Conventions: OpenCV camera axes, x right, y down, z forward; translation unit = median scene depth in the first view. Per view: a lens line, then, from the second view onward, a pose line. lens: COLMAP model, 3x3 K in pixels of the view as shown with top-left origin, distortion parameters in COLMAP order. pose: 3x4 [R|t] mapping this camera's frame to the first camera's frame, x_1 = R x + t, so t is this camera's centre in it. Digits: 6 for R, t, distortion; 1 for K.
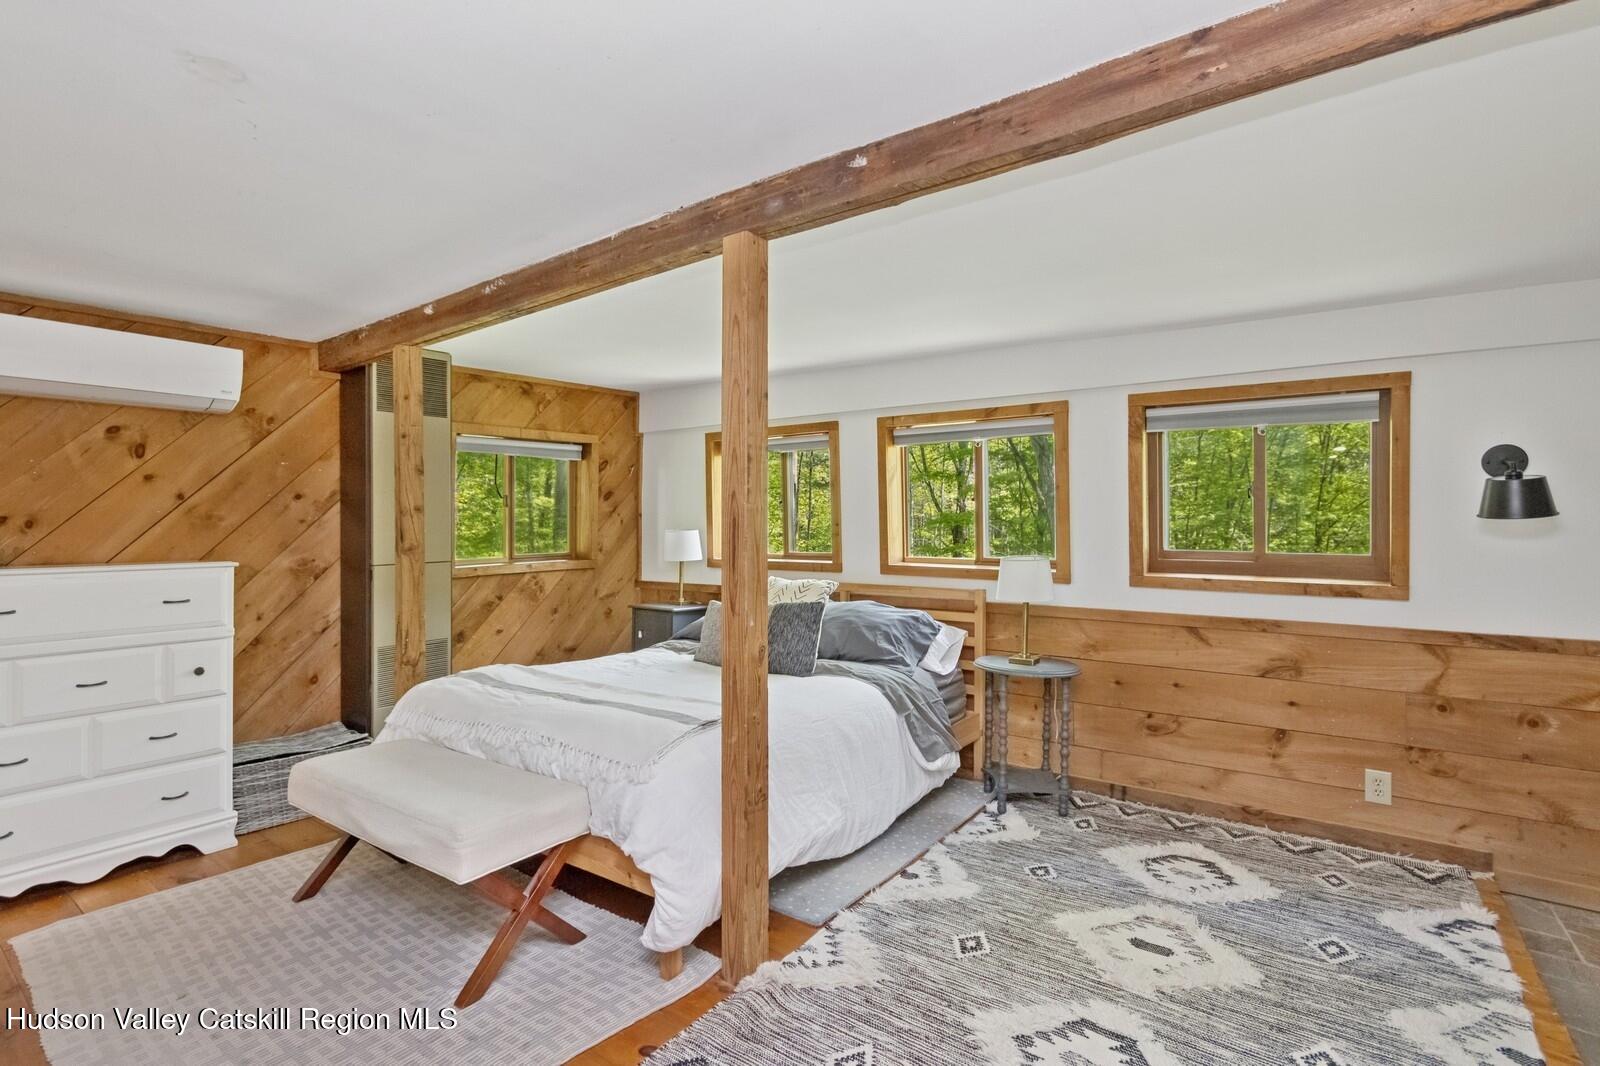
lens RADIAL K [[777.7, 0, 801.0], [0, 777.7, 505.7], [0, 0, 1]] dist [0.000876, 0.000257]
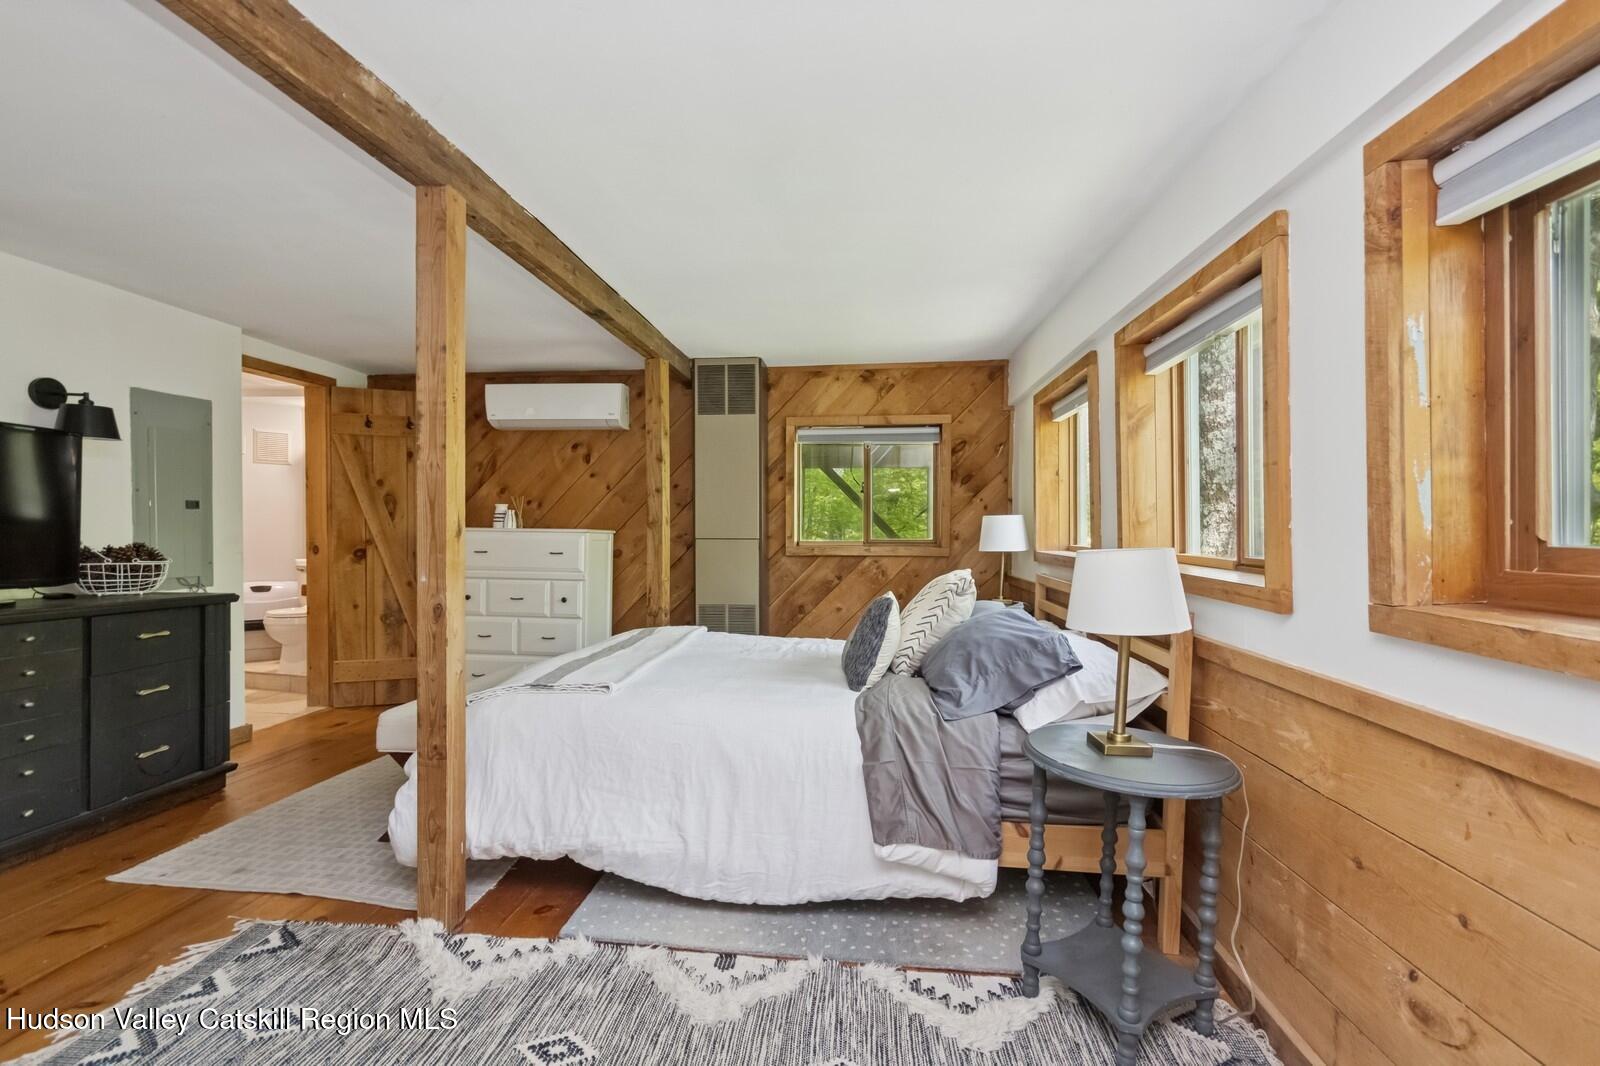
lens RADIAL K [[757.8, 0, 795.8], [0, 757.8, 527.4], [0, 0, 1]] dist [0.002319, 0.000546]
pose [[0.502052, 0.010812, -0.864770, 0.631138], [0.004827, 0.999871, 0.015304, 0.044052], [0.864824, -0.011858, 0.501936, 0.566173]]
